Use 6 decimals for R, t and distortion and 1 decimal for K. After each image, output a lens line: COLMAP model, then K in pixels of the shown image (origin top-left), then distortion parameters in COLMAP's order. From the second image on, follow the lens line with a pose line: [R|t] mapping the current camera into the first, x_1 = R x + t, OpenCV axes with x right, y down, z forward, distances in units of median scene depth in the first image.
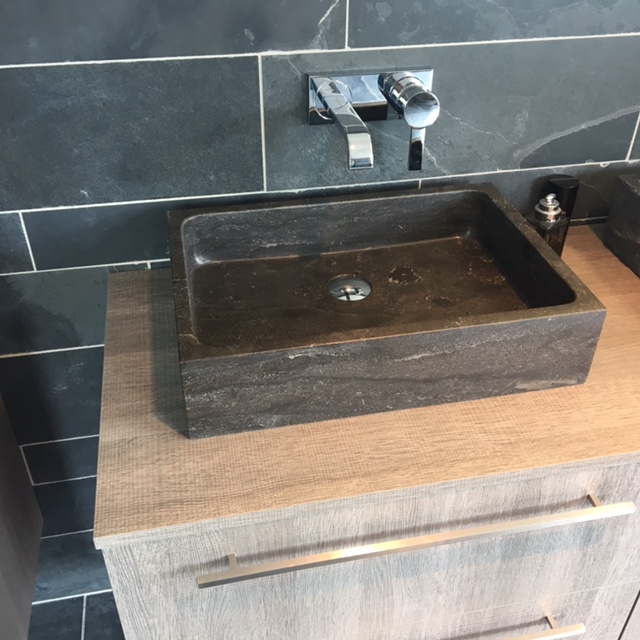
lens RADIAL K [[713.3, 0, 320.0], [0, 713.3, 320.0], [0, 0, 1]] dist [0.113889, -0.215770]
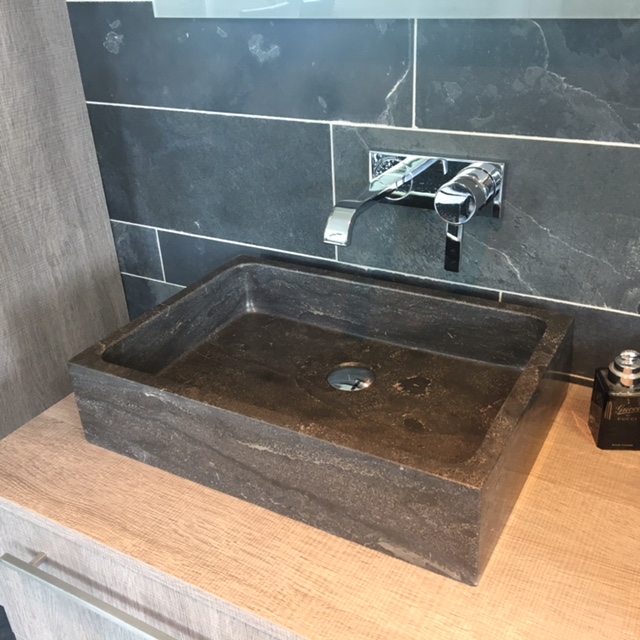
lens RADIAL K [[713.3, 0, 320.0], [0, 713.3, 320.0], [0, 0, 1]] dist [0.113889, -0.215770]
pose [[0.746476, 0.270595, -0.607908, 0.572791], [-0.348406, 0.937283, -0.010615, -0.094195], [0.566910, 0.219723, 0.793937, 0.256219]]
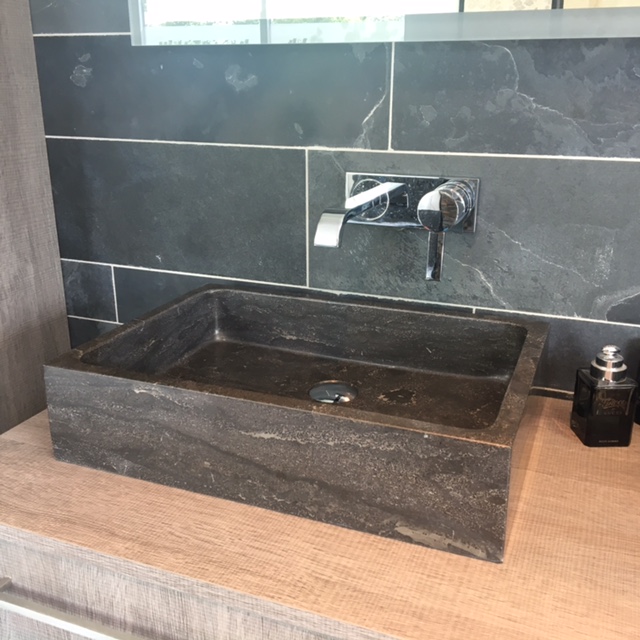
lens RADIAL K [[713.3, 0, 320.0], [0, 713.3, 320.0], [0, 0, 1]] dist [0.113889, -0.215770]
pose [[0.830254, 0.171375, -0.530386, 0.510407], [-0.325169, 0.921776, -0.211172, 0.068989], [0.452708, 0.347791, 0.821034, 0.244351]]
